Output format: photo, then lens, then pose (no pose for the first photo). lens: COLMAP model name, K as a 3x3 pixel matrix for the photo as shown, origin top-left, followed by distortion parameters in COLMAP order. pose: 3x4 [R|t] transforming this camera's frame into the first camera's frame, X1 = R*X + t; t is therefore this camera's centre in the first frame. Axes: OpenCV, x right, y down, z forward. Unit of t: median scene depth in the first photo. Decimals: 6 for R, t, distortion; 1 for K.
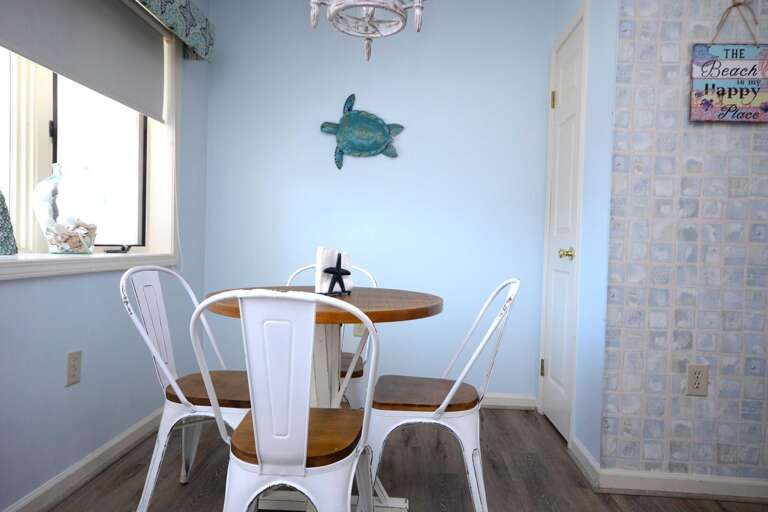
lens RADIAL K [[514.3, 0, 385.4], [0, 514.3, 258.3], [0, 0, 1]] dist [0.010057, 0.003221]
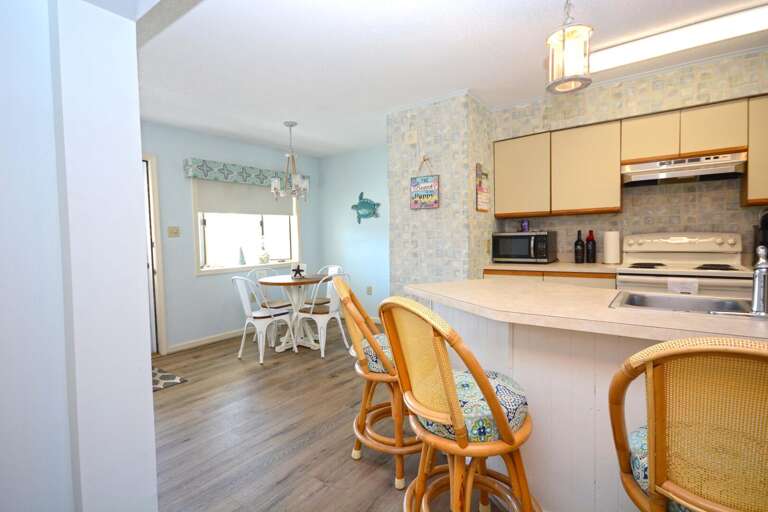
lens RADIAL K [[366.5, 0, 382.0], [0, 366.5, 254.3], [0, 0, 1]] dist [0.003467, 0.000346]
pose [[0.836151, -0.022669, -0.548031, 1.419977], [0.031032, 0.999500, 0.006002, -0.063779], [0.547621, -0.022025, 0.836436, -0.548412]]
